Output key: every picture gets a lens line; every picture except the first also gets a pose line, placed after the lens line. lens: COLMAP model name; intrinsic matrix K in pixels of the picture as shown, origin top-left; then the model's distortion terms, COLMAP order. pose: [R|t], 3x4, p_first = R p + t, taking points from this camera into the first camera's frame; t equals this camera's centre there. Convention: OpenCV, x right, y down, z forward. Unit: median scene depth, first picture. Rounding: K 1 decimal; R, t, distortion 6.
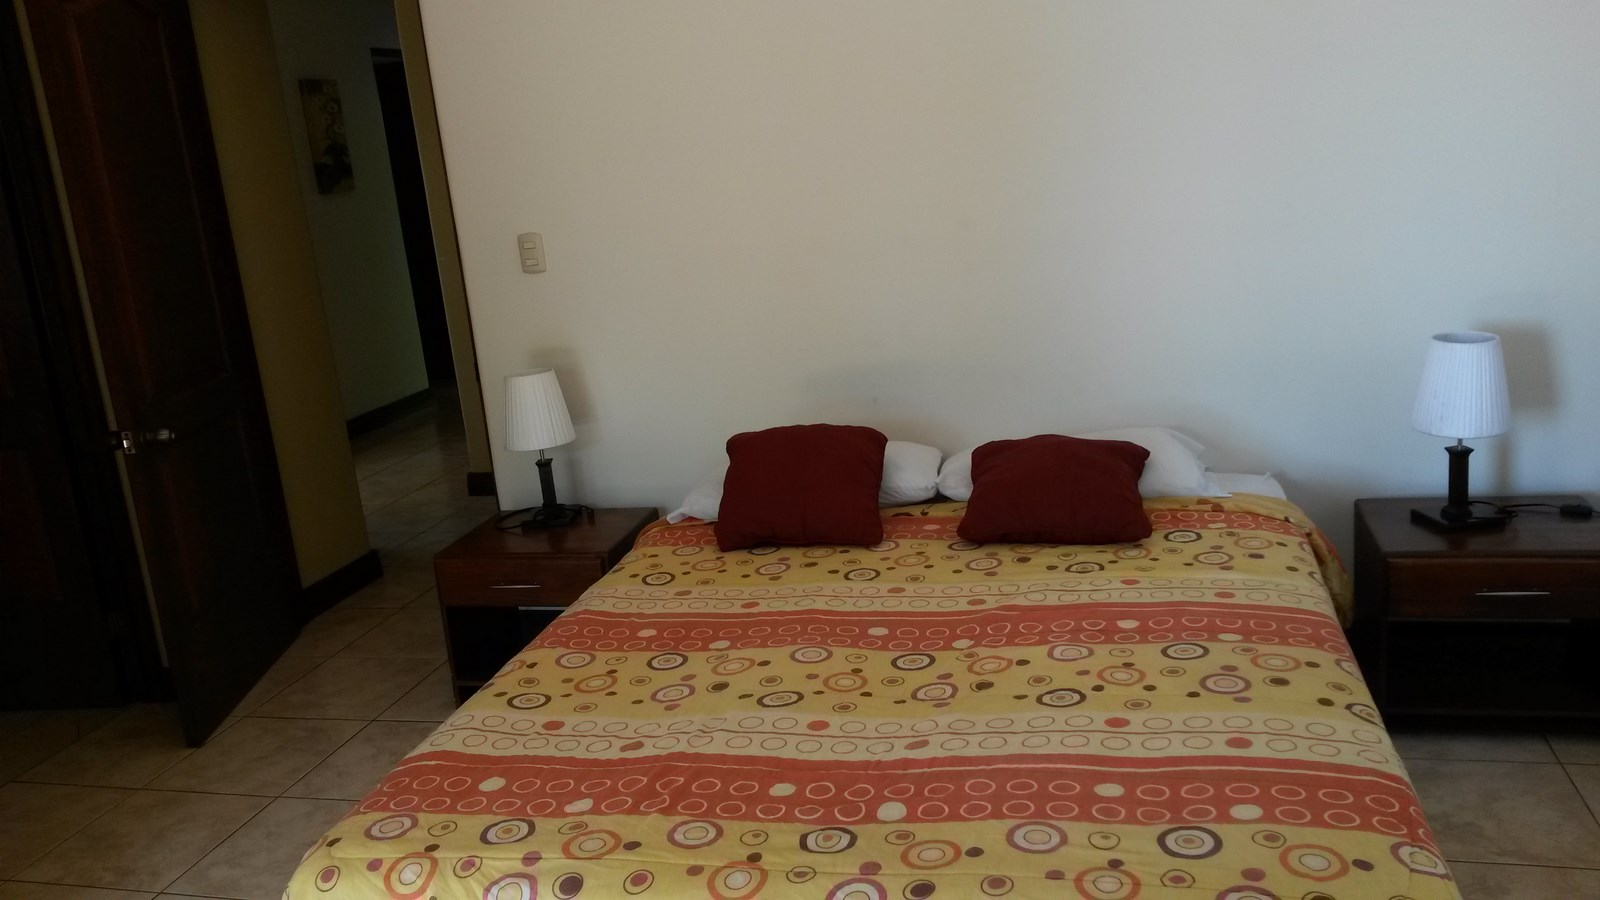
lens RADIAL K [[1310.4, 0, 800.0], [0, 1310.4, 450.0], [0, 0, 1]] dist [0.133448, -0.197780]
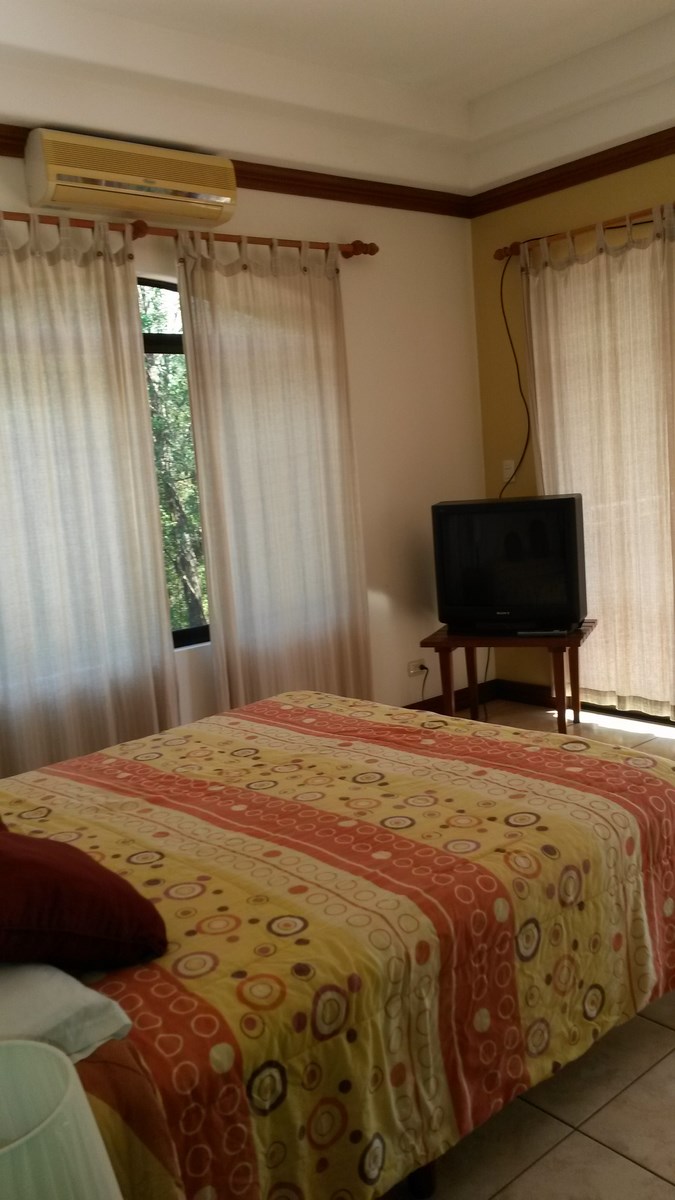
lens RADIAL K [[982.8, 0, 337.5], [0, 982.8, 600.0], [0, 0, 1]] dist [0.133448, -0.197780]
pose [[-0.807297, 0.075022, 0.585357, -0.575303], [0.287421, 0.916280, 0.278963, -0.273195], [-0.515422, 0.393450, -0.761273, 1.596889]]
